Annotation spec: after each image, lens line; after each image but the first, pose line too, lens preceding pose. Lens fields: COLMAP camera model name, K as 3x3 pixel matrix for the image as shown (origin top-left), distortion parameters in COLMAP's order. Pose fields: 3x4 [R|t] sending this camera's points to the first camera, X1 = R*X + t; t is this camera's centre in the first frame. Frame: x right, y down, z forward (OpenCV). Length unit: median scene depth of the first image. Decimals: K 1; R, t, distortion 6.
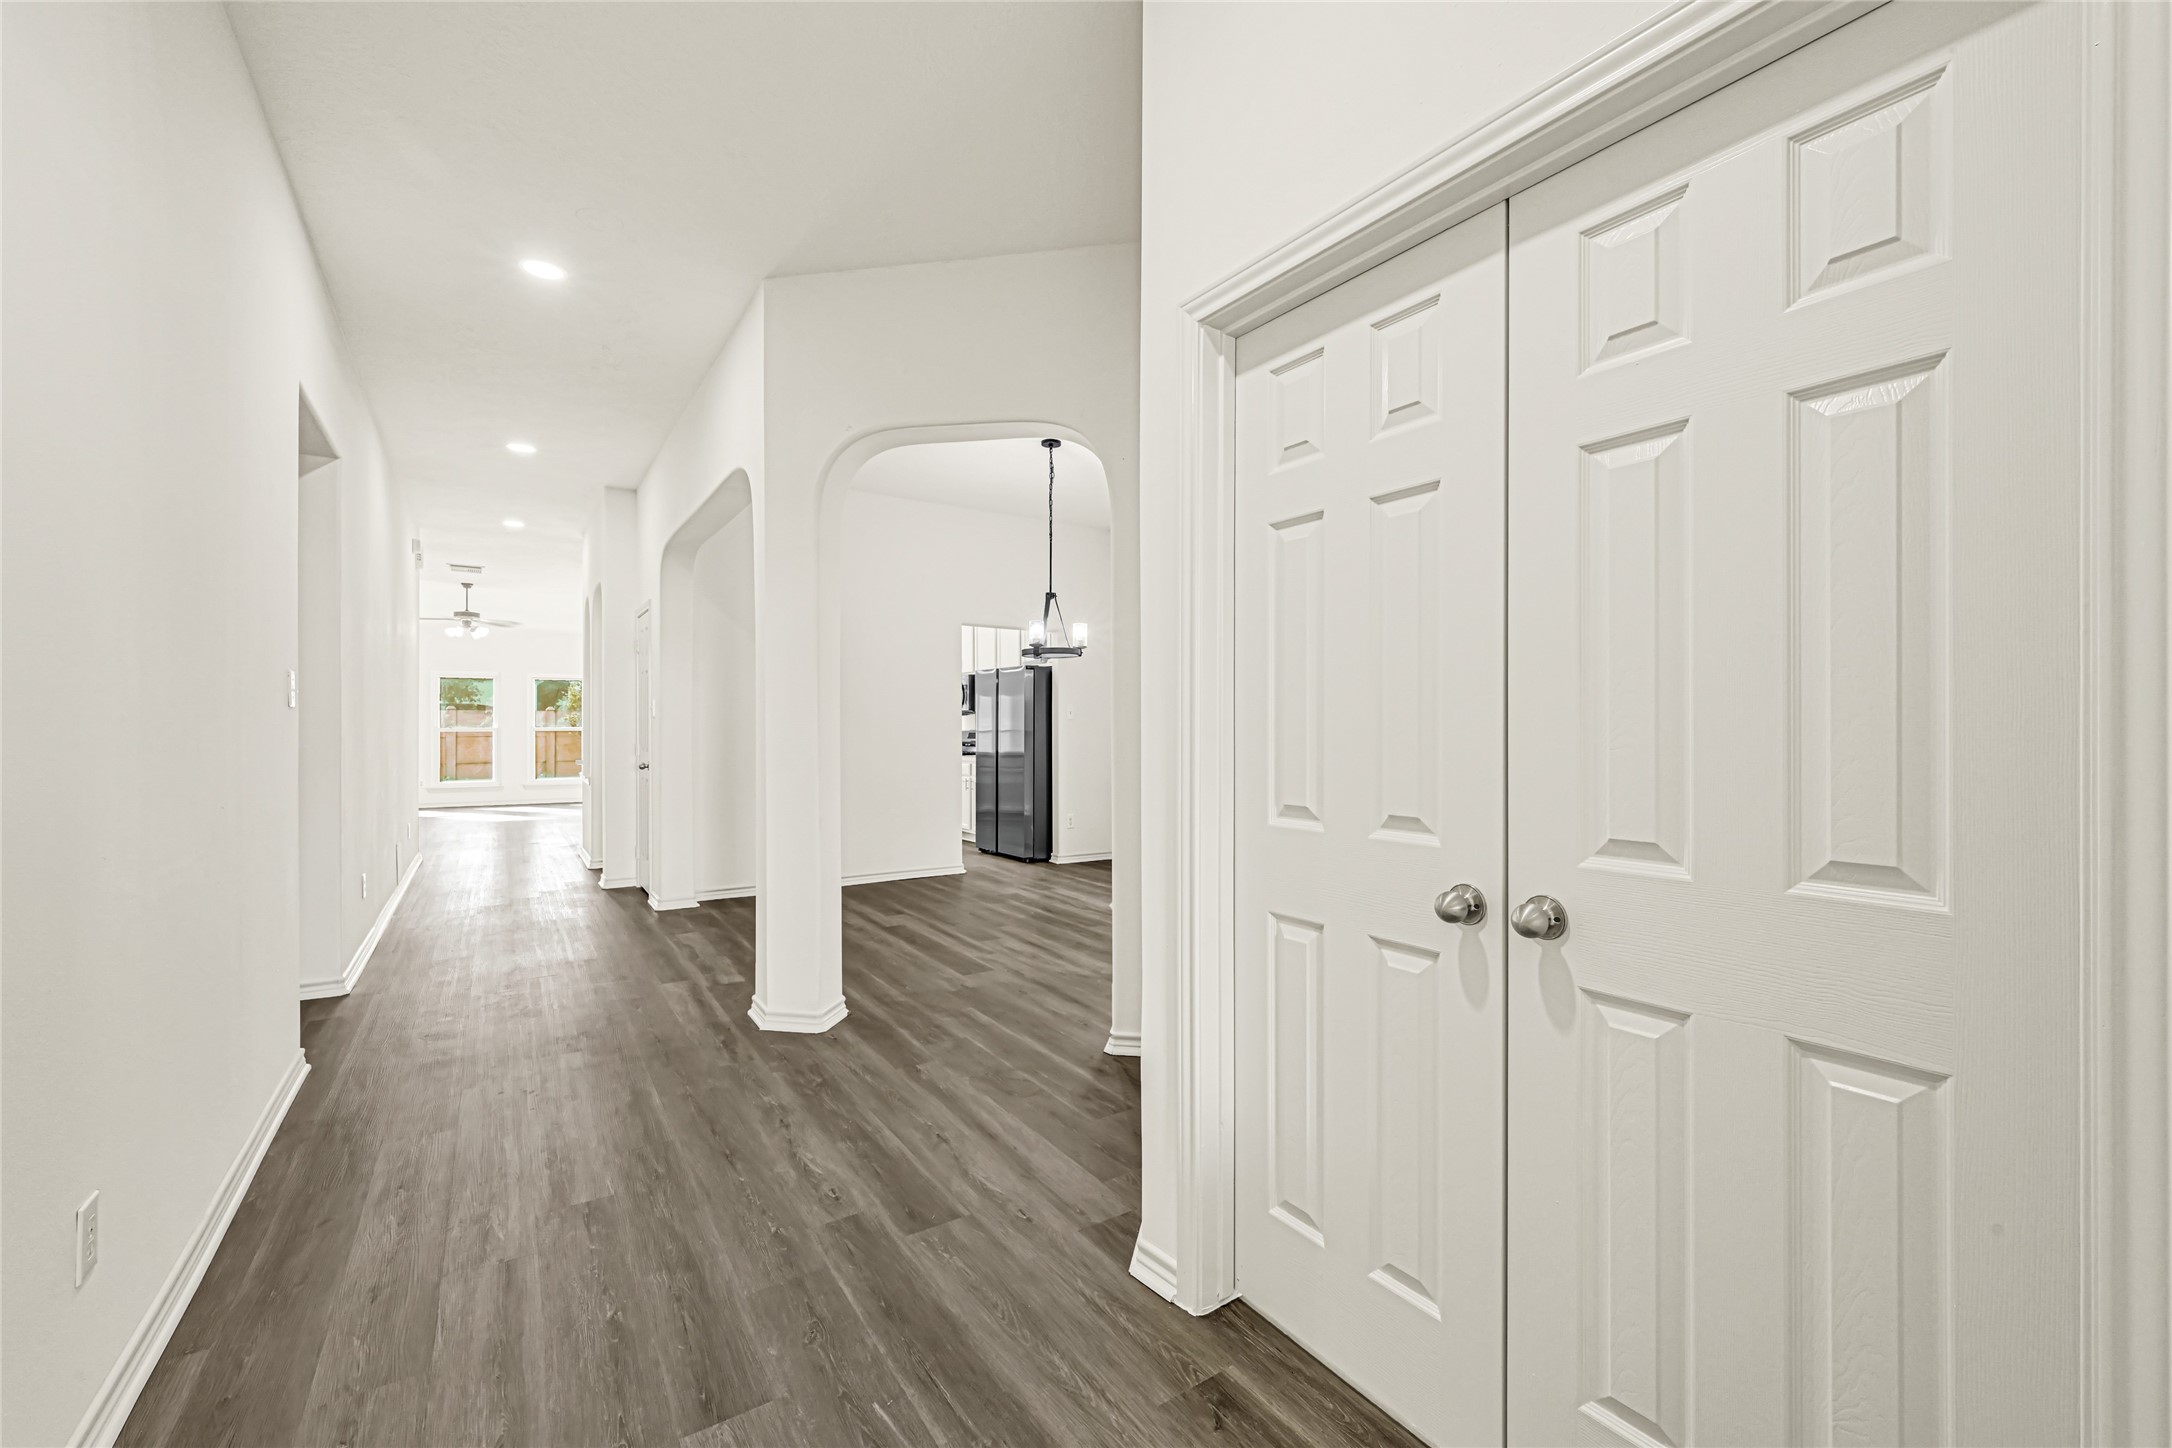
lens RADIAL K [[884.6, 0, 1088.1], [0, 884.6, 733.8], [0, 0, 1]] dist [-0.000020, 0.000288]
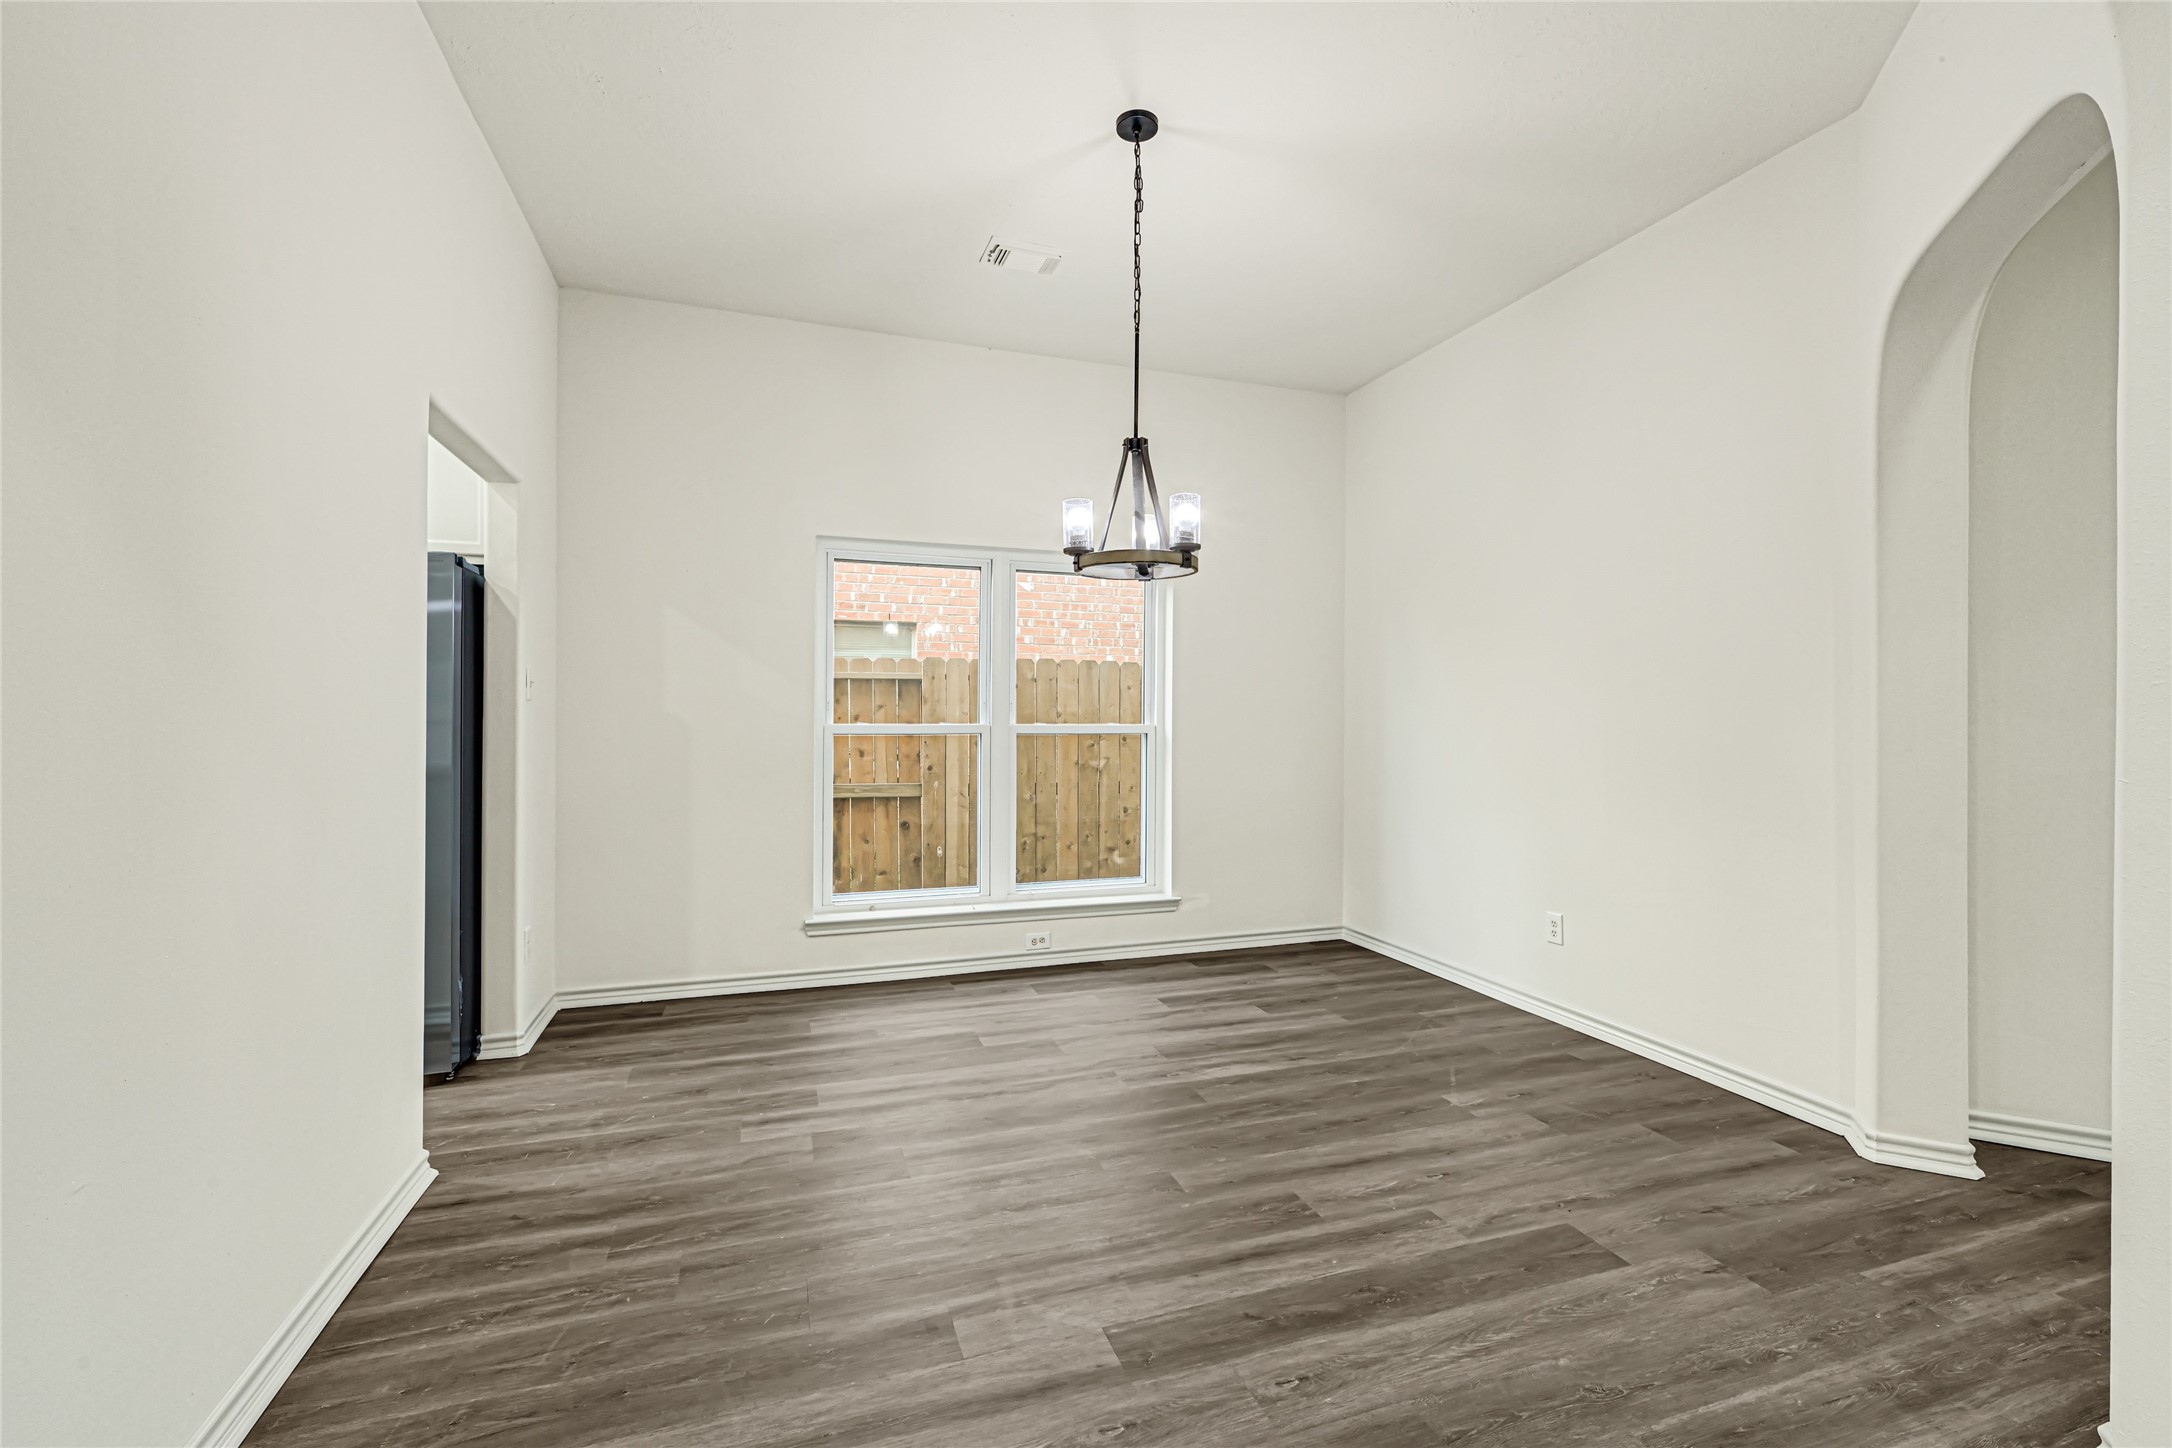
lens RADIAL K [[884.6, 0, 1088.1], [0, 884.6, 733.8], [0, 0, 1]] dist [-0.000020, 0.000288]
pose [[0.255330, 0.001762, 0.966852, -0.684166], [-0.005524, 0.999985, -0.000363, -0.000719], [-0.966838, -0.005249, 0.255336, 1.199728]]
